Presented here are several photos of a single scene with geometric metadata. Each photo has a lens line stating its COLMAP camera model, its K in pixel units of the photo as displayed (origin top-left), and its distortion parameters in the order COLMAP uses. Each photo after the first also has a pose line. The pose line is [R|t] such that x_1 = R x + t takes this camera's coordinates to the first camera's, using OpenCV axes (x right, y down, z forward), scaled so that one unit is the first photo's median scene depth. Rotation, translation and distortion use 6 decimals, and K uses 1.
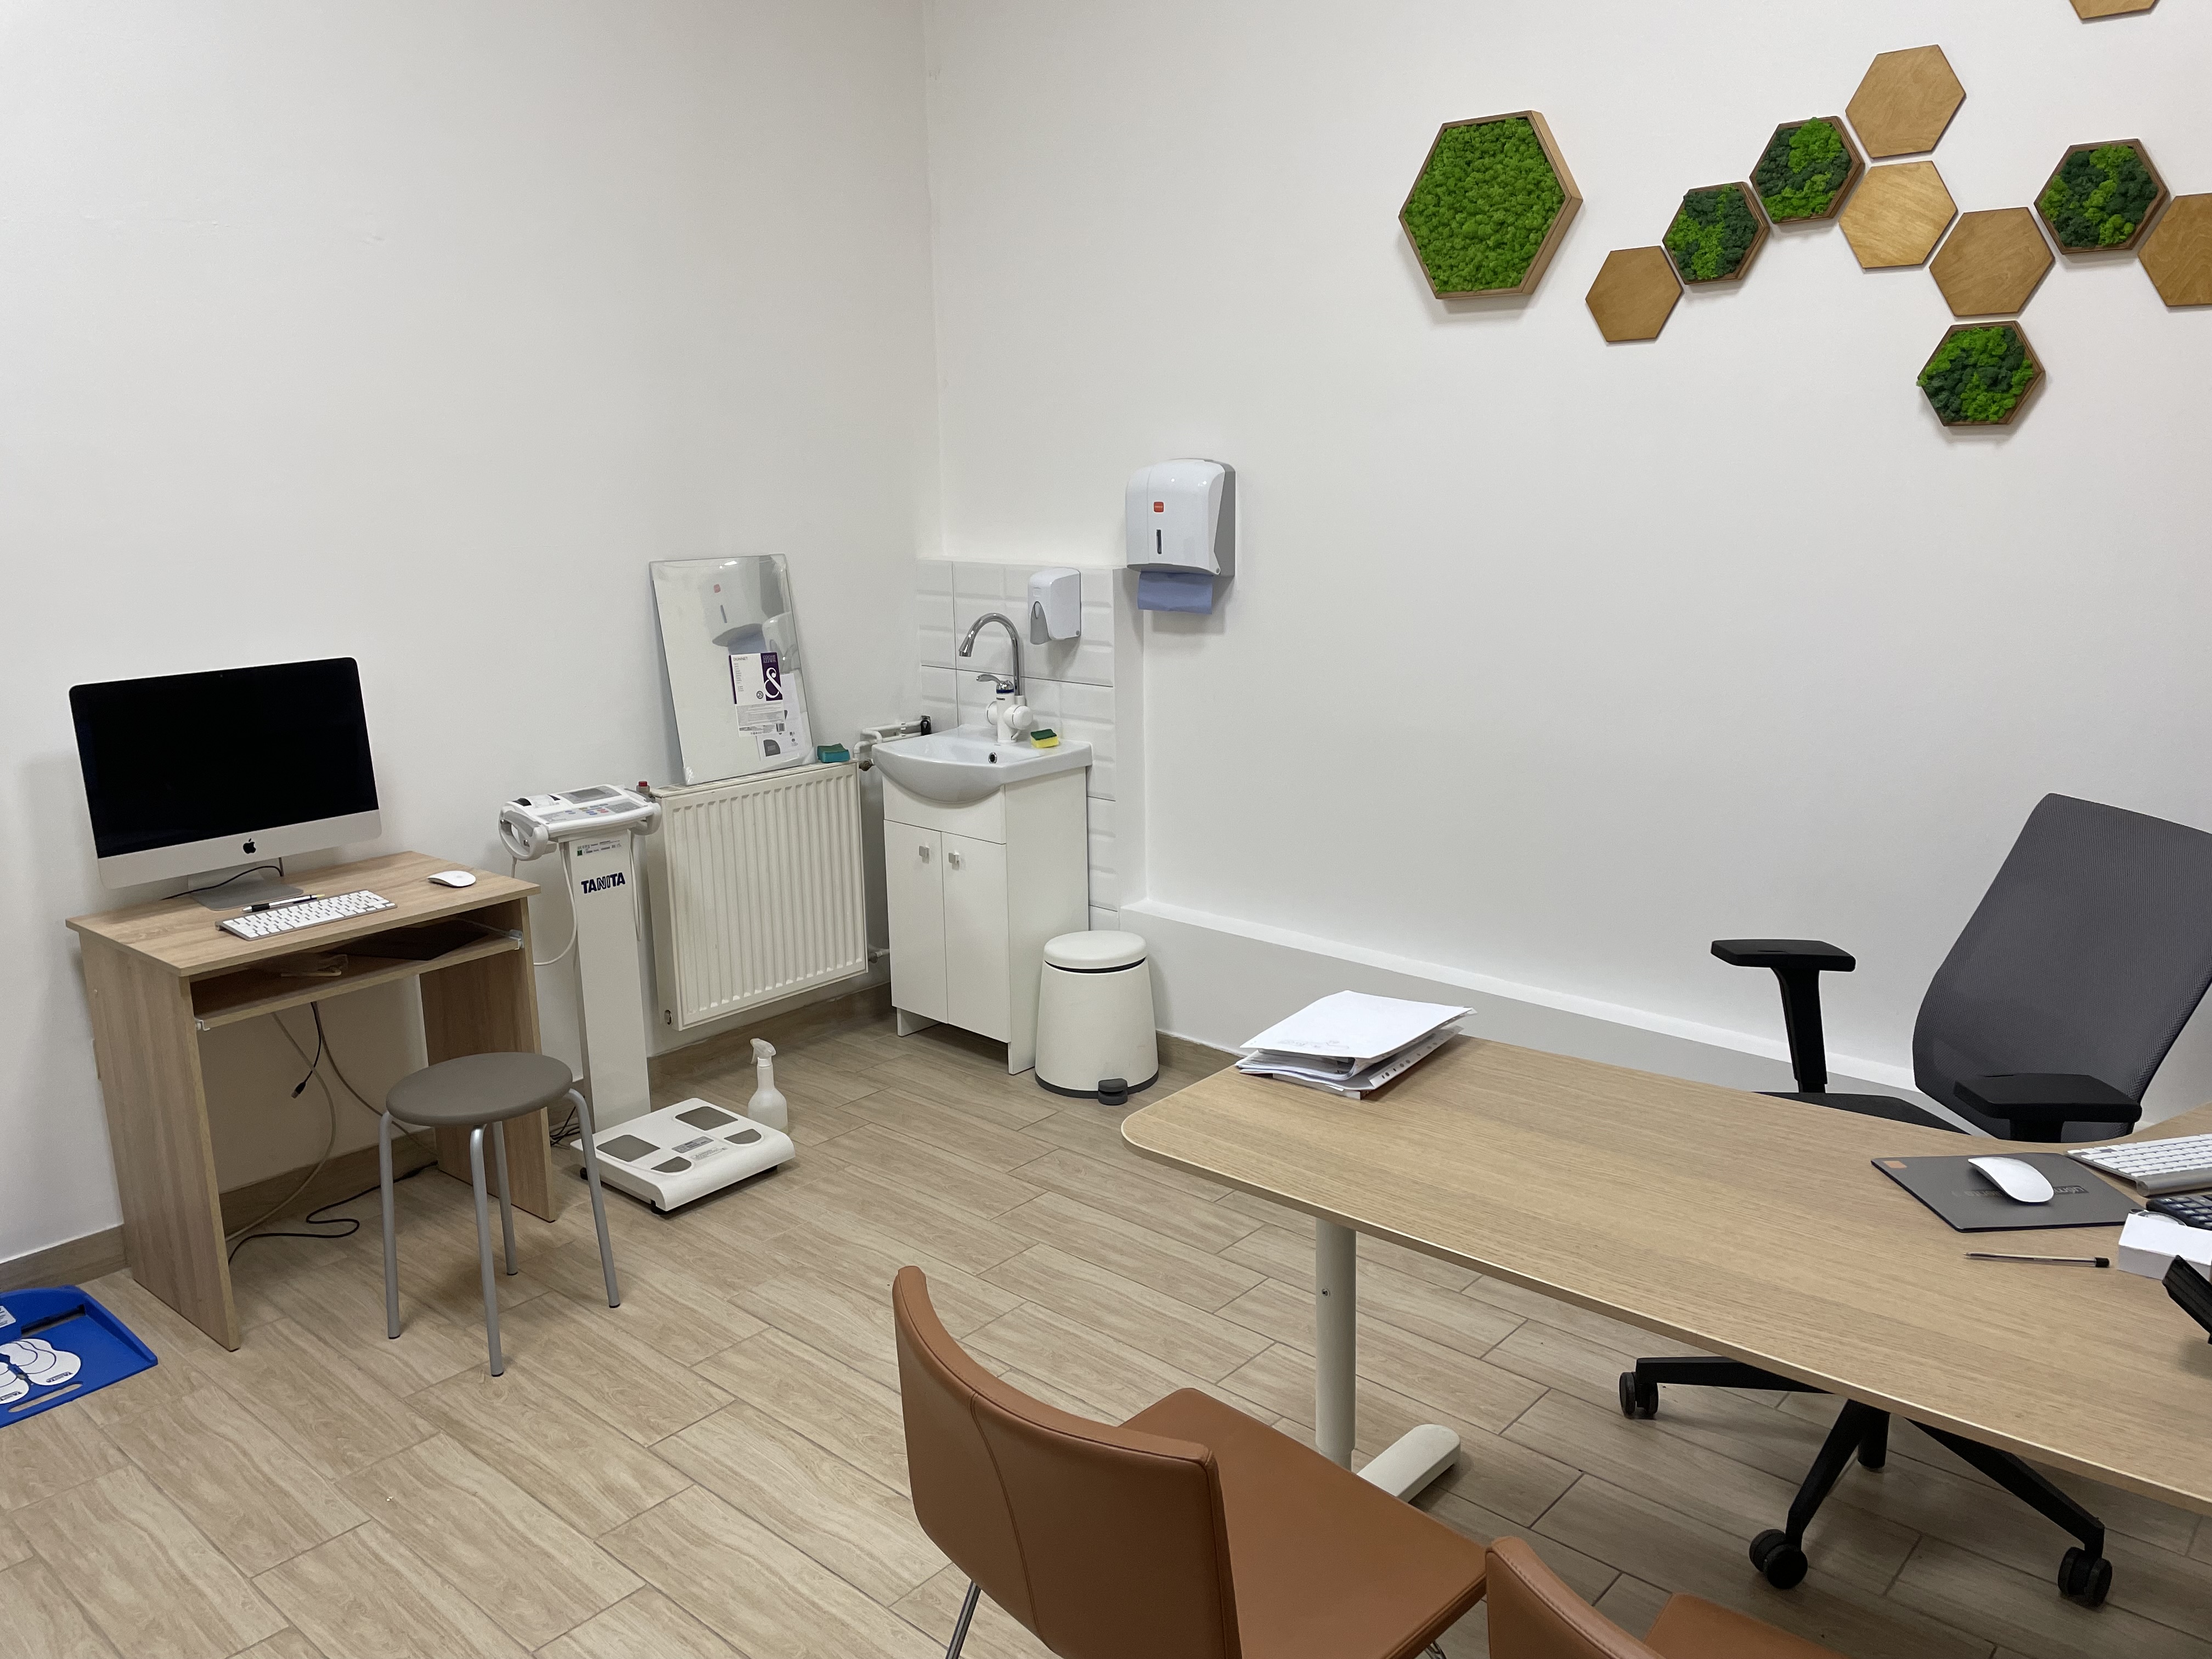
lens RADIAL K [[1671.8, 0, 1116.1], [0, 1671.8, 809.9], [0, 0, 1]] dist [0.124982, -0.153607]
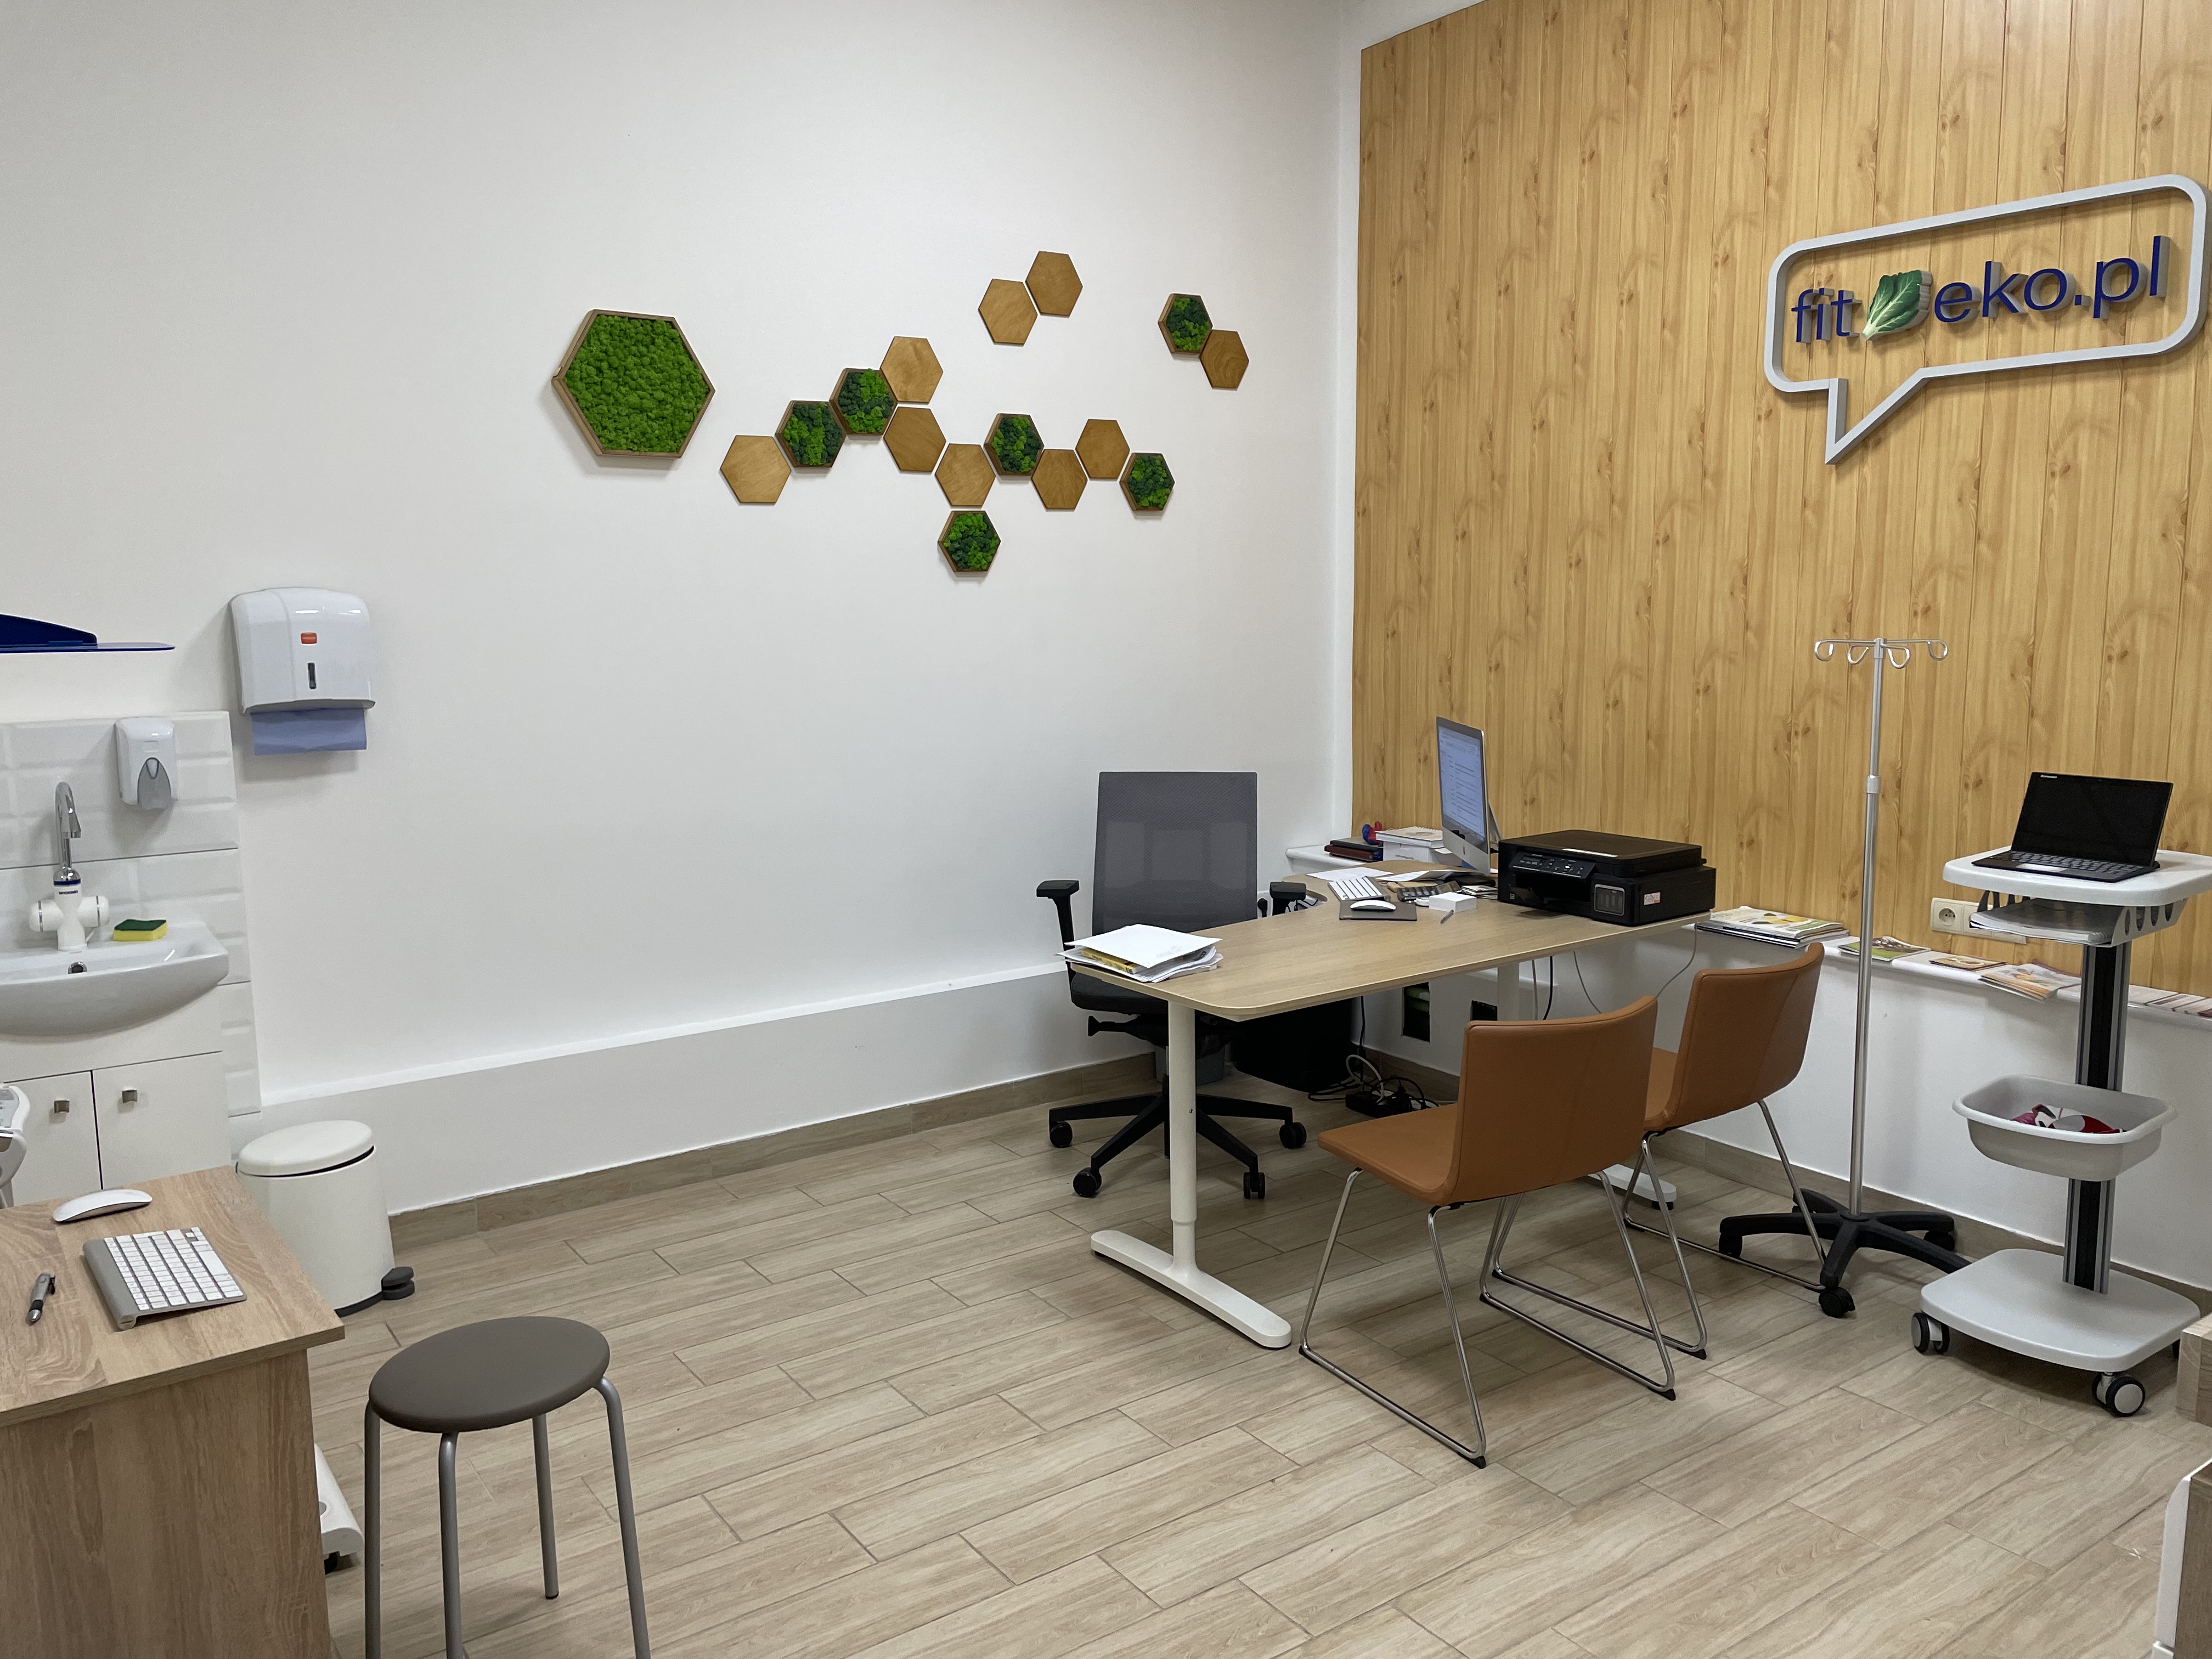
lens RADIAL K [[1671.8, 0, 1116.1], [0, 1671.8, 809.9], [0, 0, 1]] dist [0.124982, -0.153607]
pose [[0.230119, -0.116968, 0.966107, -0.993769], [0.216257, 0.974075, 0.066421, -0.071860], [-0.948830, 0.193642, 0.249448, 0.472784]]
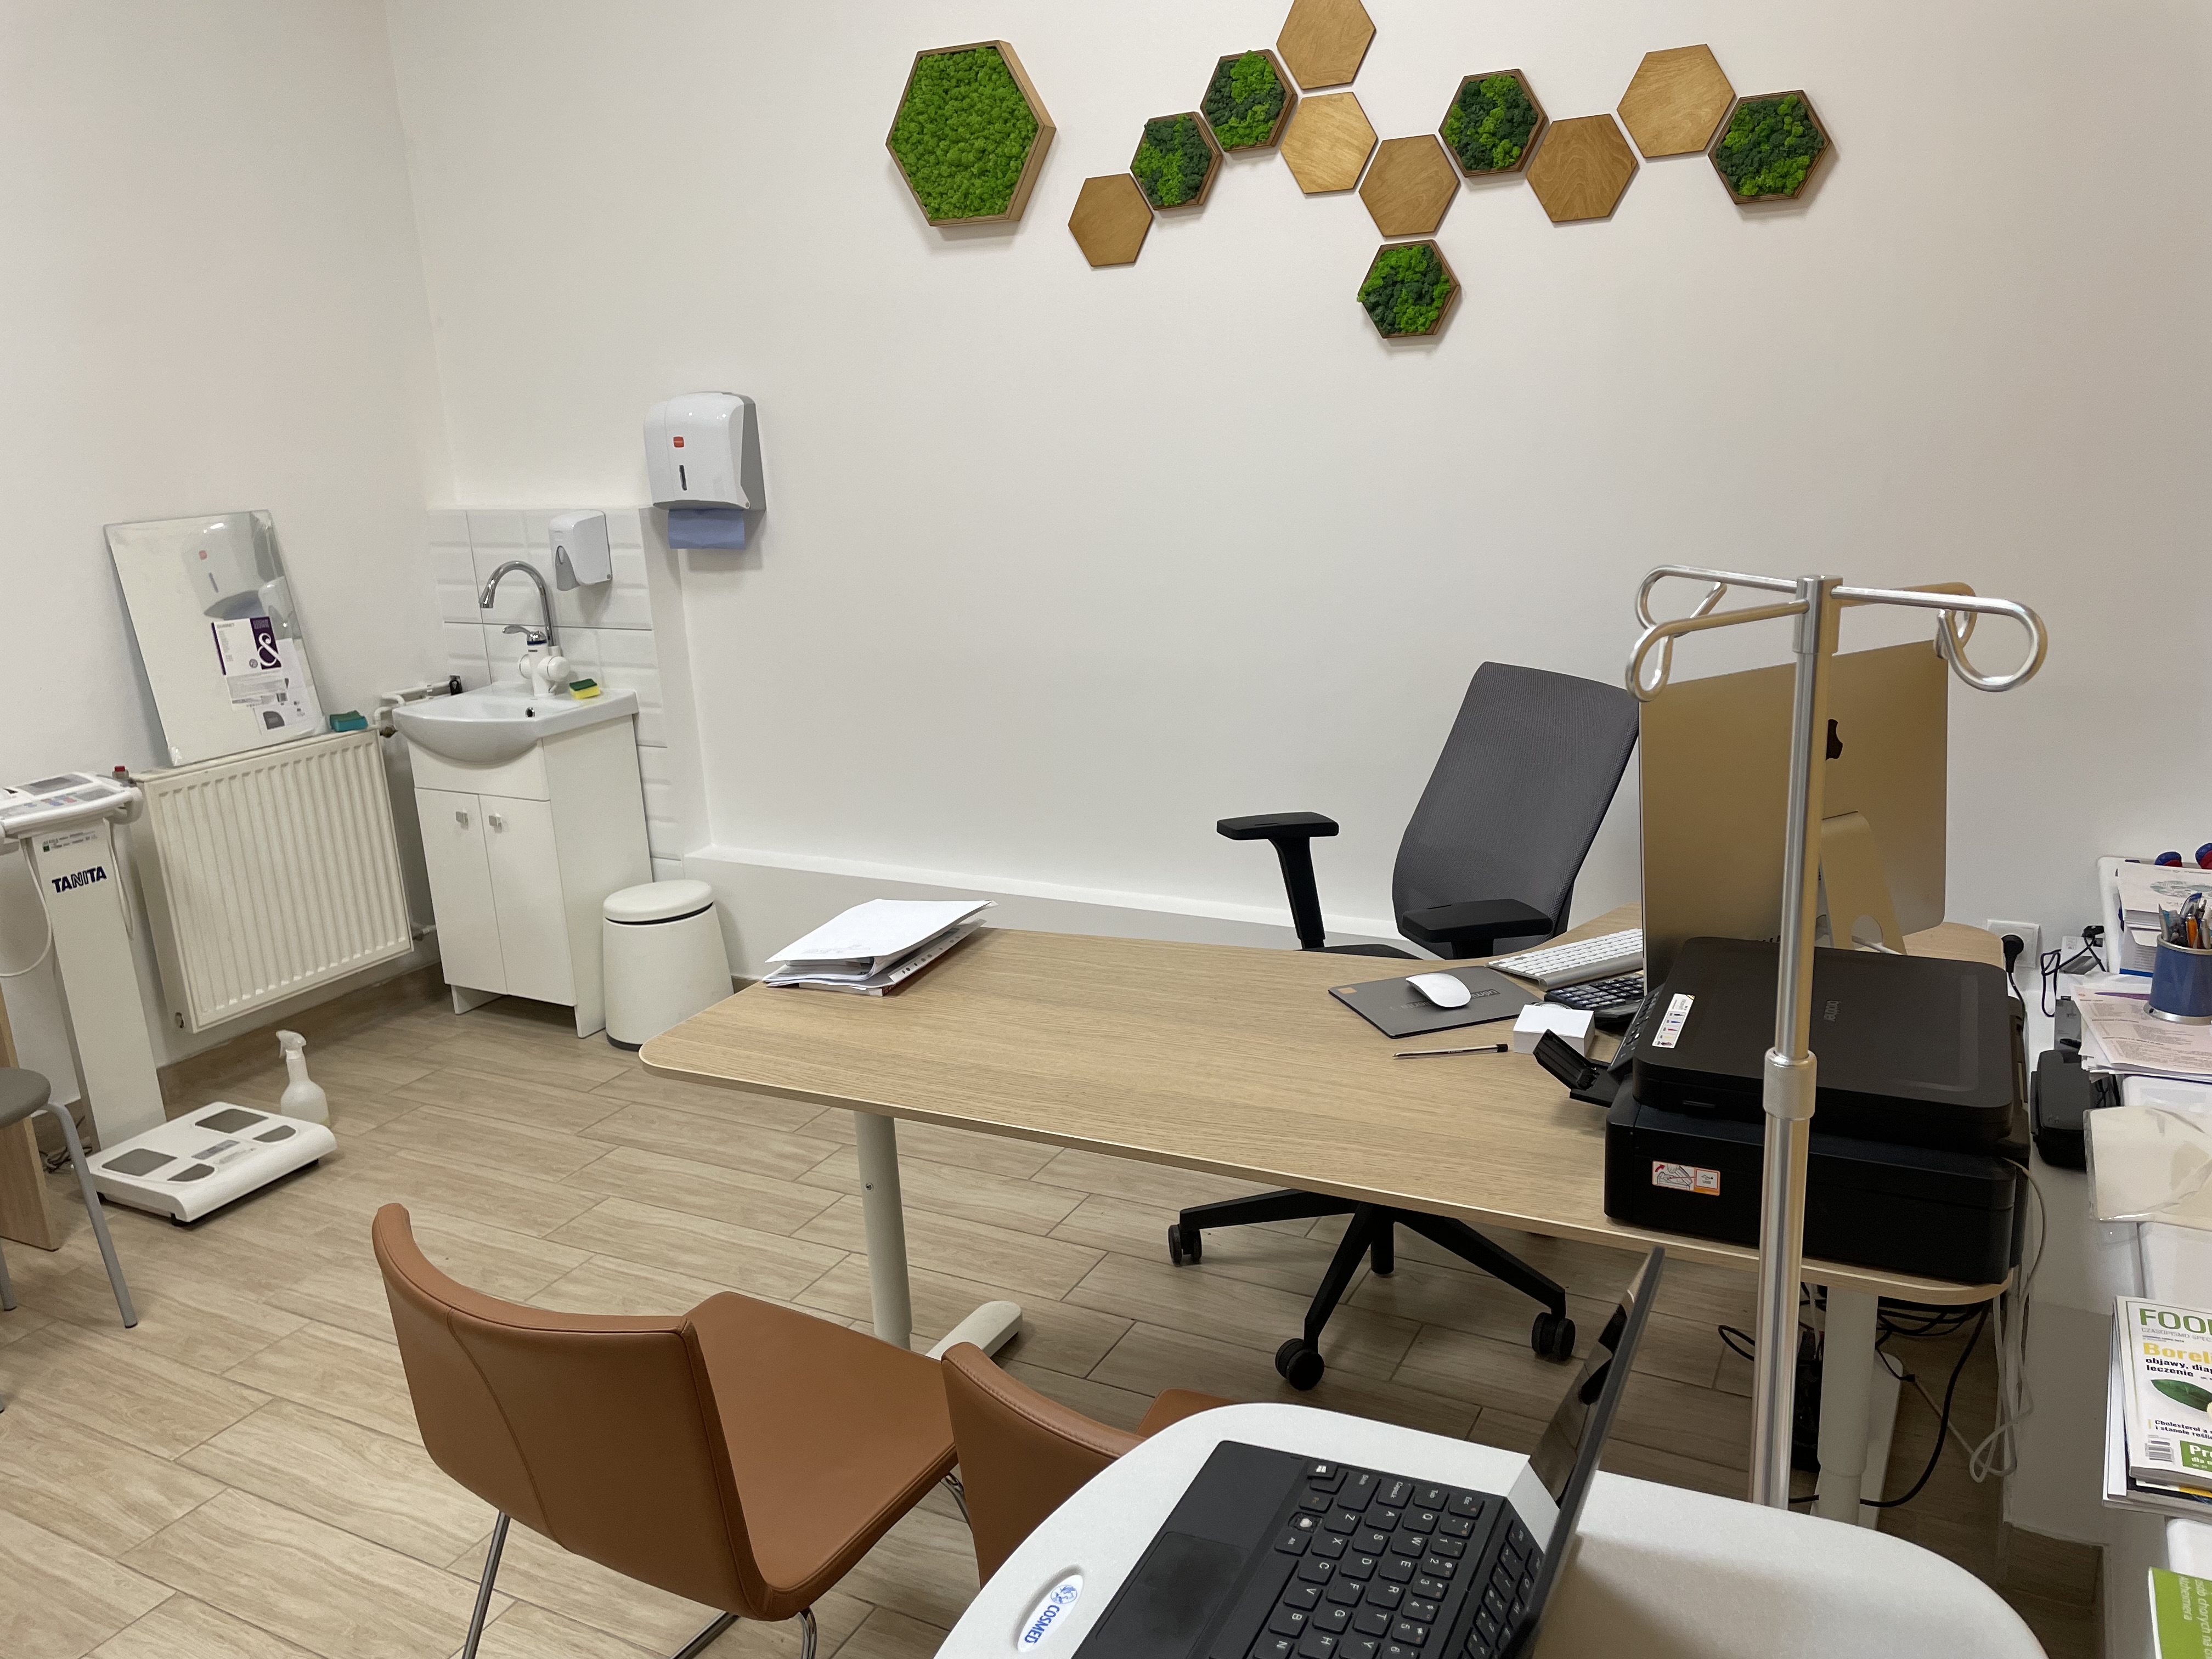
lens RADIAL K [[1677.9, 0, 1118.5], [0, 1677.9, 802.6], [0, 0, 1]] dist [0.106015, -0.121865]
pose [[0.971136, -0.089352, 0.221159, 0.047098], [0.083911, 0.995897, 0.033897, 0.021248], [-0.223280, -0.014361, 0.974649, -0.029168]]
